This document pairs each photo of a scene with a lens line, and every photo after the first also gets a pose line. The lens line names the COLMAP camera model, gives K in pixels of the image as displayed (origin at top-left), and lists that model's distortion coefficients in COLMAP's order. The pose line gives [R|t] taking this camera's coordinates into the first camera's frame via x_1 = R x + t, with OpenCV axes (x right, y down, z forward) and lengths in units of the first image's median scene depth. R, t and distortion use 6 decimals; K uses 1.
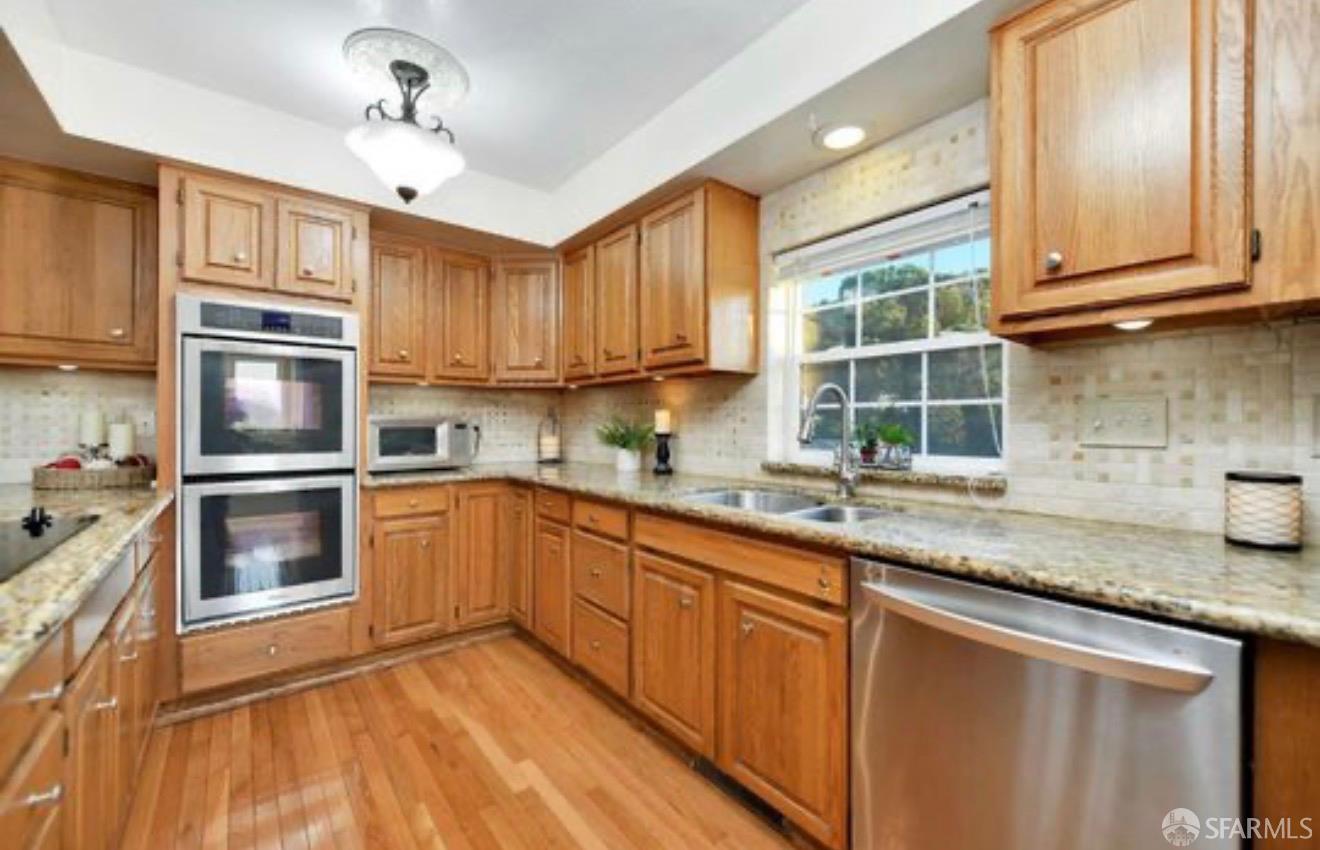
lens RADIAL K [[517.2, 0, 672.9], [0, 517.2, 423.3], [0, 0, 1]] dist [0.002194, -0.000006]
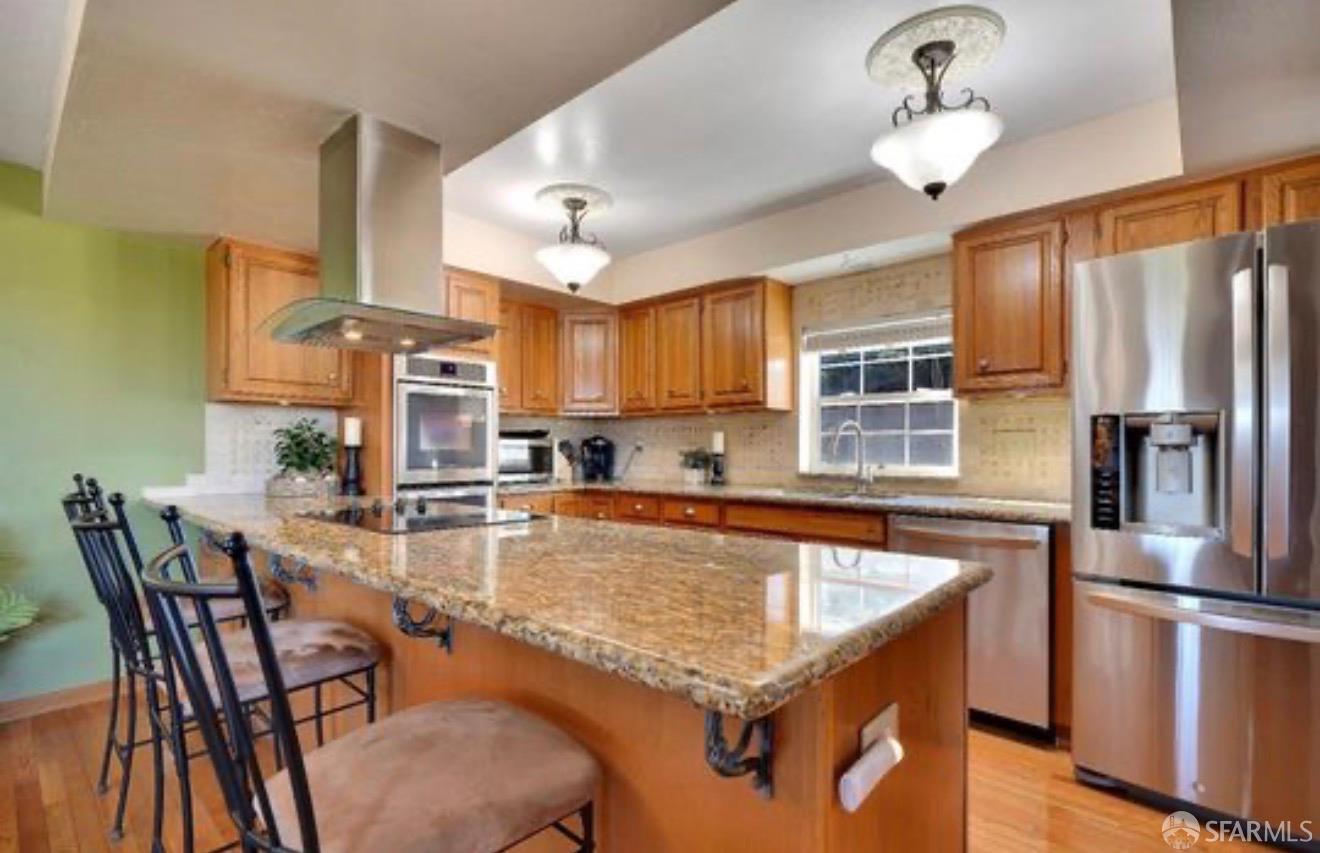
lens RADIAL K [[600.9, 0, 660.8], [0, 600.9, 446.5], [0, 0, 1]] dist [0.001043, 0.000227]
pose [[0.988837, -0.002454, 0.148981, -0.423759], [0.002061, 0.999994, 0.002794, -0.001838], [-0.148987, -0.002456, 0.988836, -0.559887]]
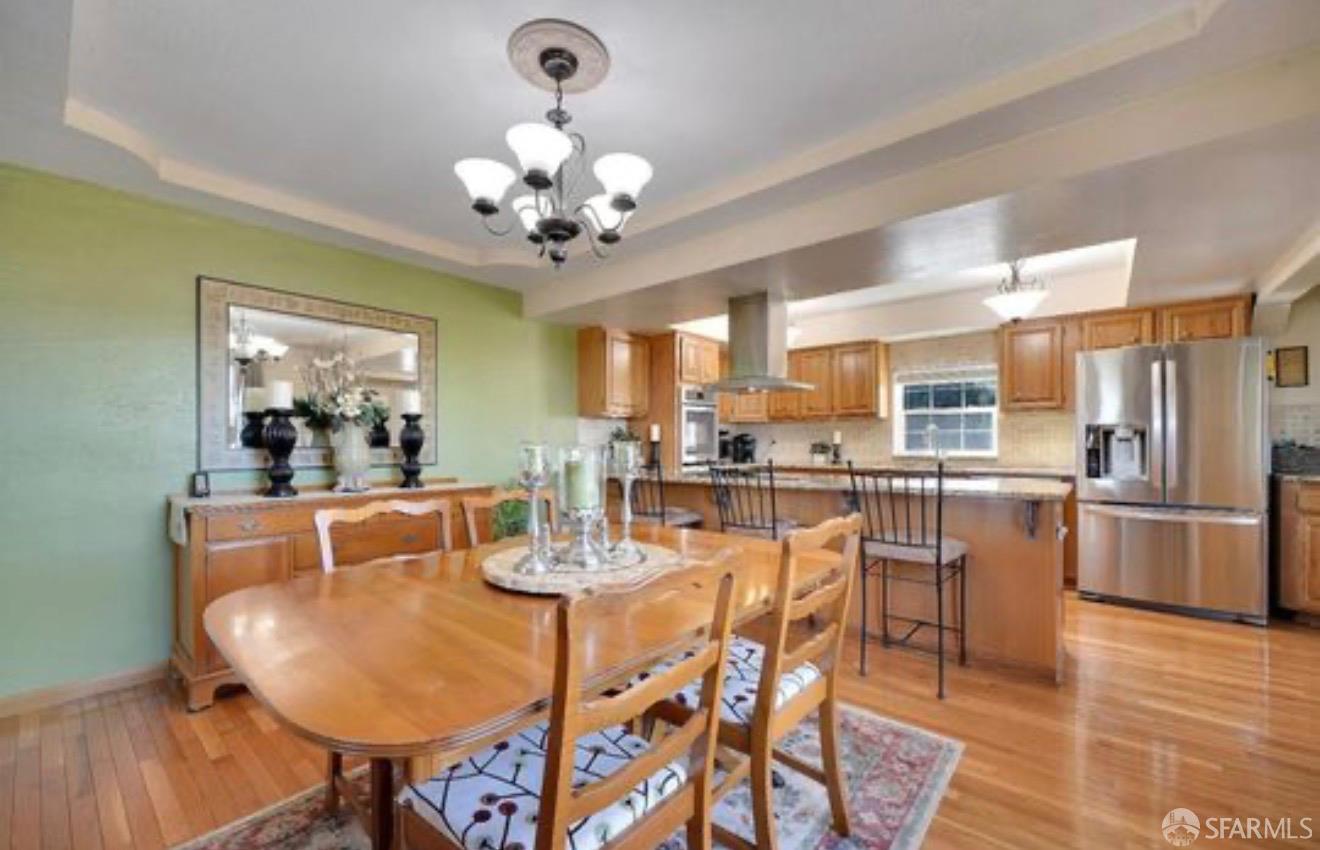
lens RADIAL K [[527.4, 0, 658.9], [0, 527.4, 436.4], [0, 0, 1]] dist [-0.000532, 0.000020]
pose [[0.984466, -0.008673, 0.175360, -1.253943], [0.009050, 0.999958, -0.001348, -0.017898], [-0.175341, 0.002914, 0.984503, -1.155787]]
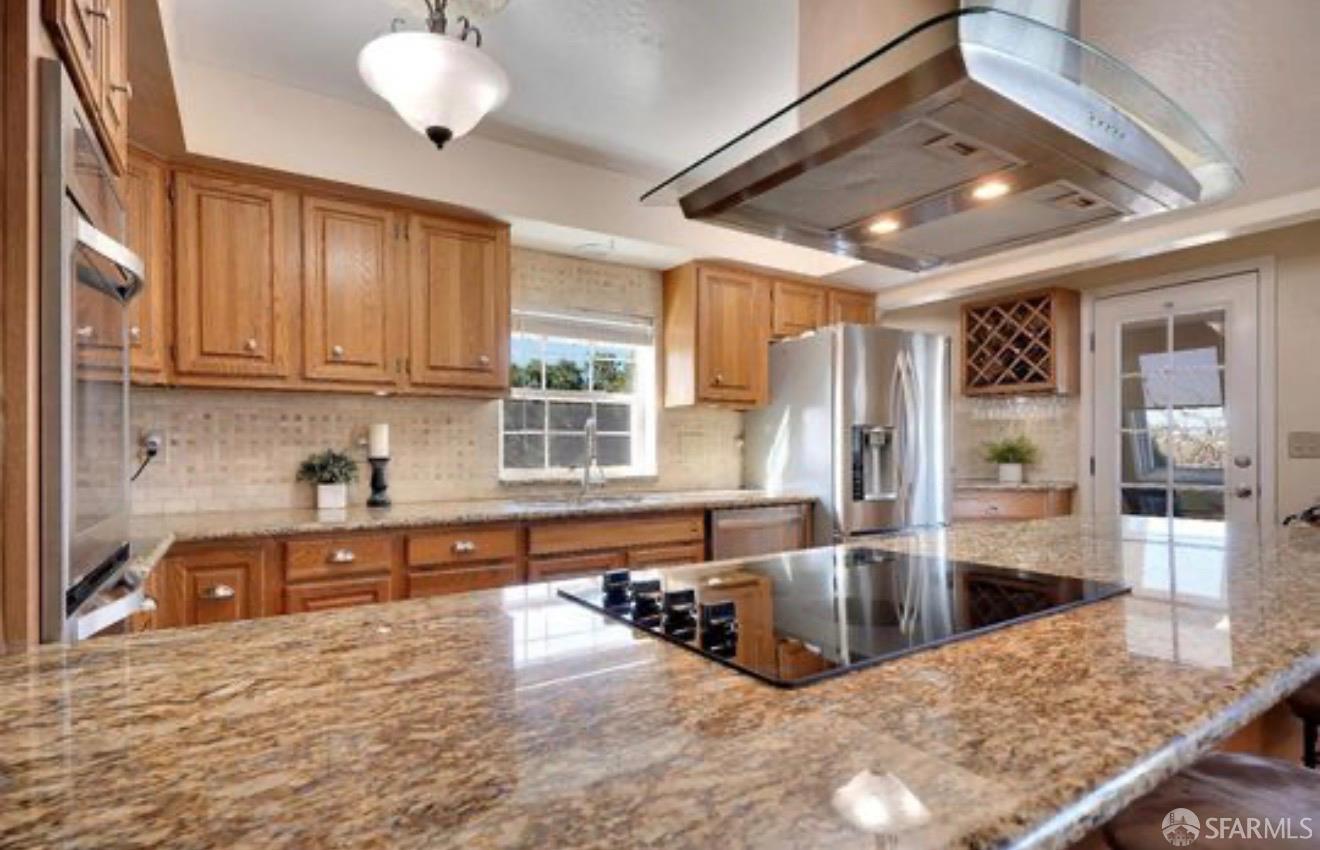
lens RADIAL K [[650.3, 0, 662.3], [0, 650.3, 450.7], [0, 0, 1]] dist [-0.000639, -0.000017]
pose [[0.112870, -0.004072, 0.993601, -1.146585], [0.001546, 0.999991, 0.003922, 0.004913], [-0.993609, 0.001093, 0.112875, 0.460402]]
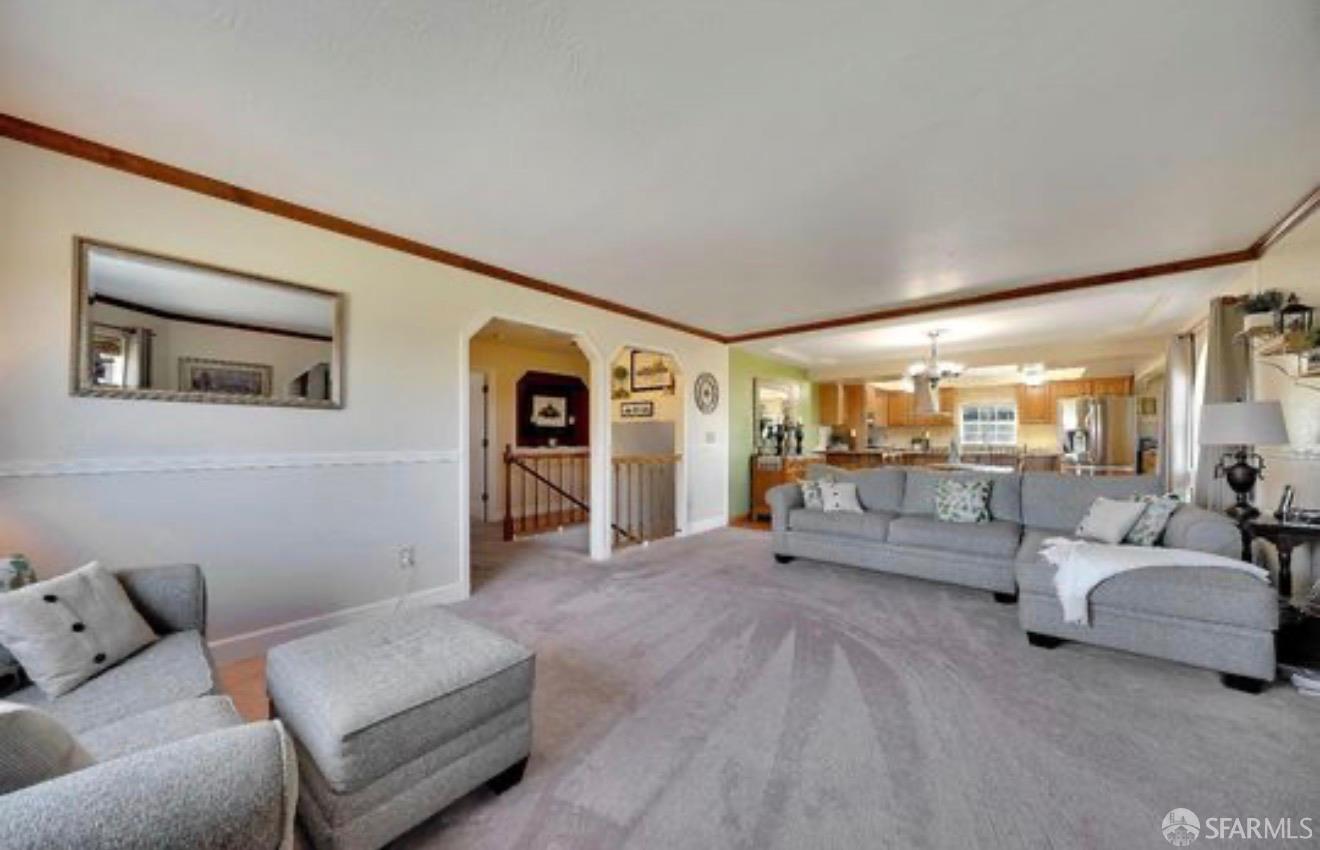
lens RADIAL K [[468.7, 0, 660.0], [0, 468.7, 425.0], [0, 0, 1]] dist [-0.000690, -0.000045]
pose [[0.984303, -0.002098, 0.176473, -3.096217], [0.005553, 0.999802, -0.019085, -0.034781], [-0.176398, 0.019765, 0.984121, -2.574598]]
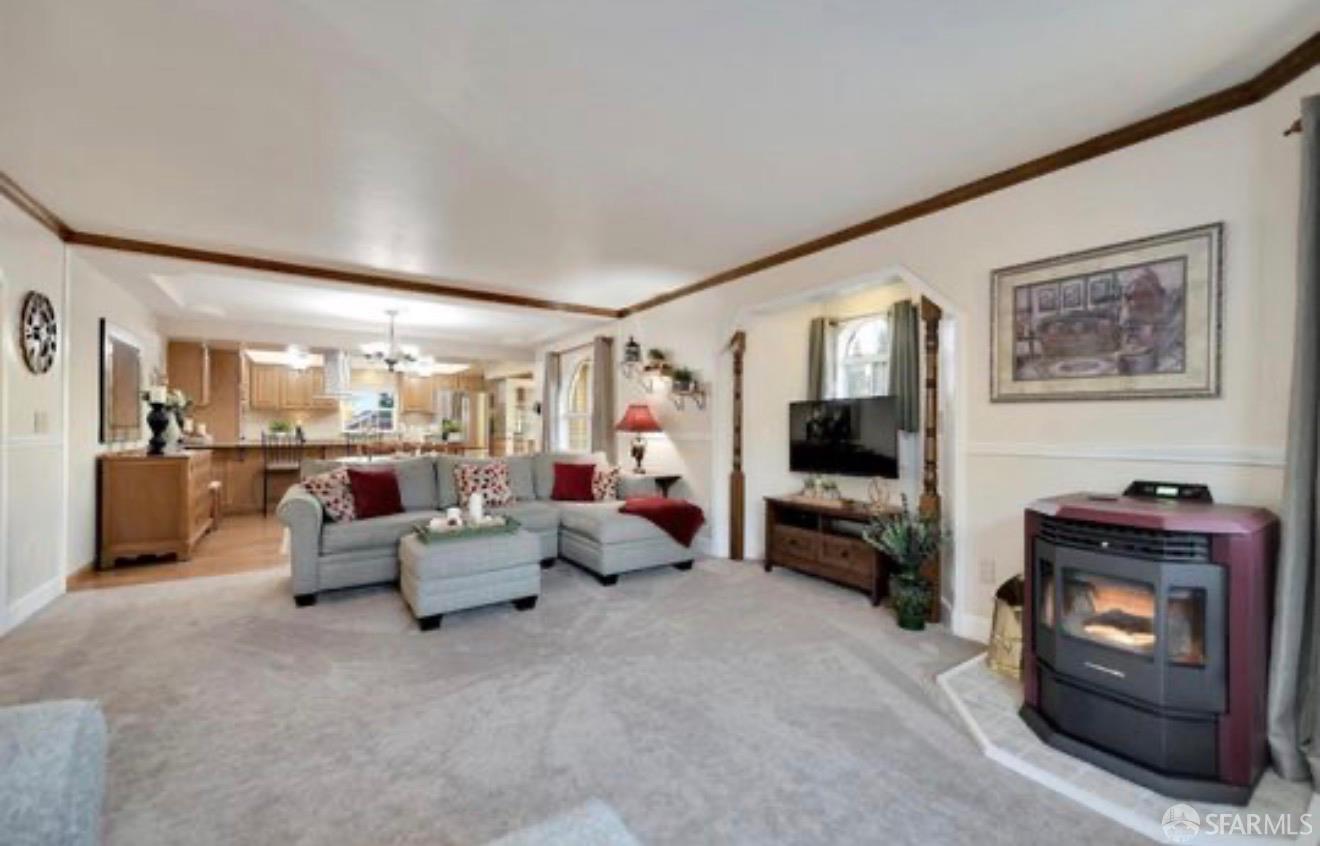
lens RADIAL K [[517.2, 0, 672.9], [0, 517.2, 421.3], [0, 0, 1]] dist [0.002194, -0.000006]
pose [[0.068259, 0.003842, 0.997660, -3.651321], [-0.013788, 0.999901, -0.002907, -0.037395], [-0.997572, -0.013557, 0.068305, -1.916266]]
